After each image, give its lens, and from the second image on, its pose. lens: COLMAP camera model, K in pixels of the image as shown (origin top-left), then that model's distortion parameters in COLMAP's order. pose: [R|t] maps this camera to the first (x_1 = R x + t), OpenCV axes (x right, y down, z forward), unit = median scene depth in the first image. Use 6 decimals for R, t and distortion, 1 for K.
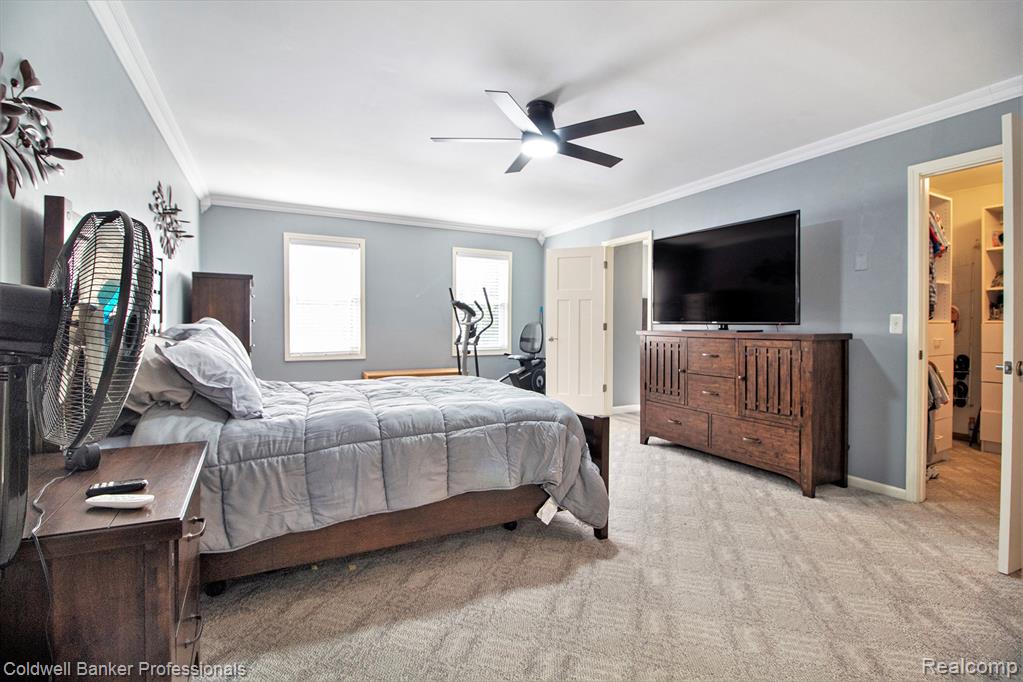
lens RADIAL K [[475.4, 0, 516.3], [0, 475.4, 324.3], [0, 0, 1]] dist [0.003819, -0.008971]
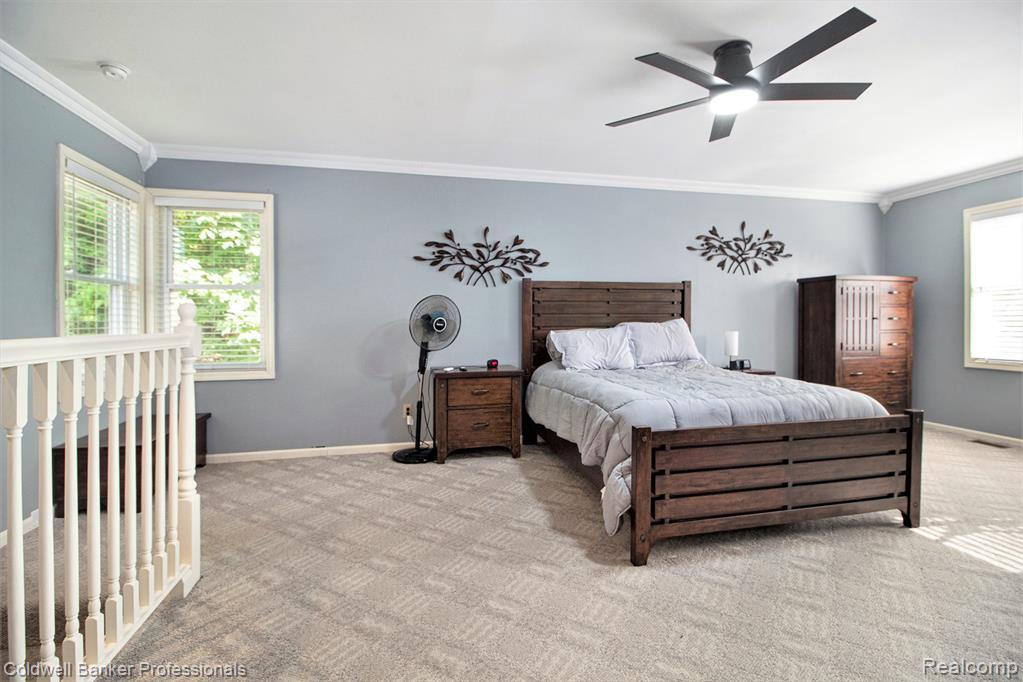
lens RADIAL K [[475.4, 0, 516.3], [0, 475.4, 324.3], [0, 0, 1]] dist [0.003819, -0.008971]
pose [[-0.259177, -0.000823, -0.965830, 1.246744], [-0.000600, 1.000000, -0.000691, 0.012404], [0.965830, 0.000401, -0.259177, 1.170146]]
